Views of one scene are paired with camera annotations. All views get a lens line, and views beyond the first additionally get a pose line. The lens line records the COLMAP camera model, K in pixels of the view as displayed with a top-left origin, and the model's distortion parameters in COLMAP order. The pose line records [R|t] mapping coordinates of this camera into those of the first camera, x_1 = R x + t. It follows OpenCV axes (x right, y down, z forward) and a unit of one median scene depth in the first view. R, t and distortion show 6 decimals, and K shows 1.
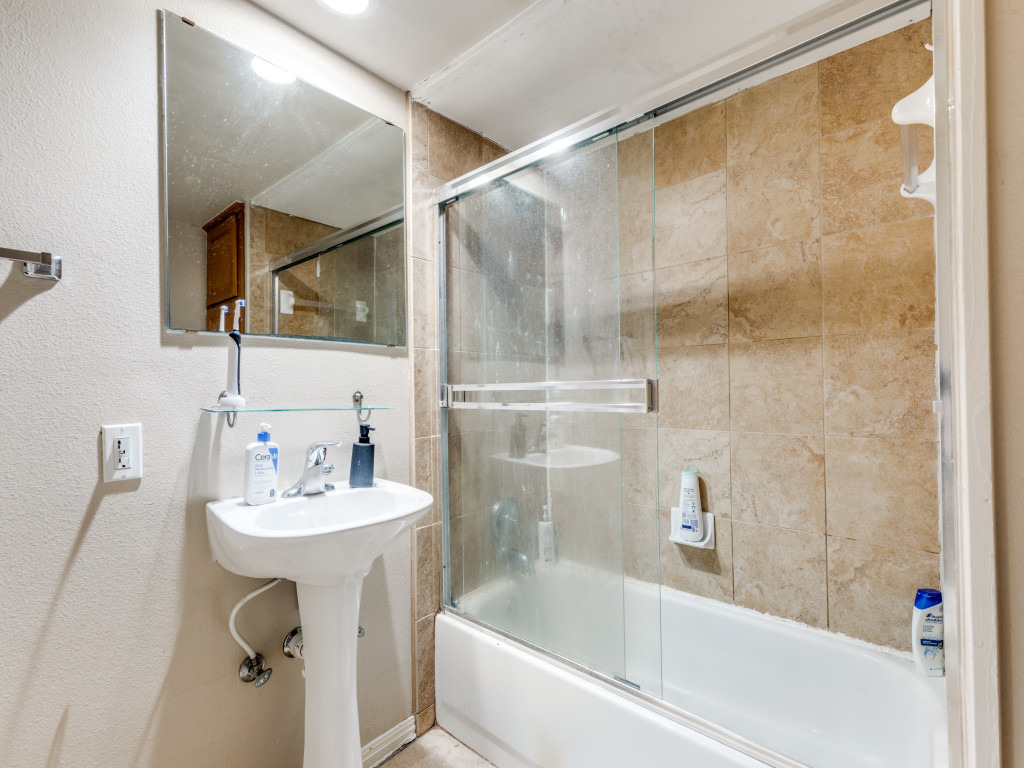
lens RADIAL K [[460.6, 0, 518.9], [0, 460.6, 386.7], [0, 0, 1]] dist [0.007519, 0.001029]
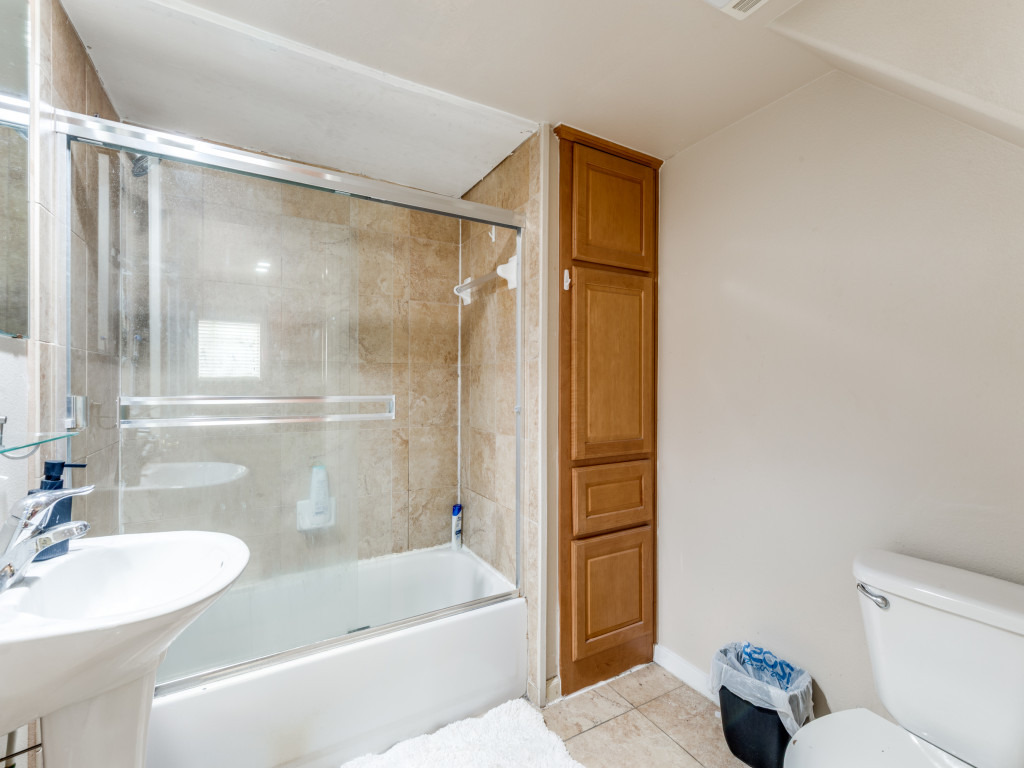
lens RADIAL K [[460.6, 0, 514.2], [0, 460.6, 385.0], [0, 0, 1]] dist [0.007519, 0.001029]
pose [[0.327893, 0.013931, 0.944612, -0.697729], [-0.017502, 0.999809, -0.008670, -0.030680], [-0.944553, -0.013690, 0.328074, 0.150917]]
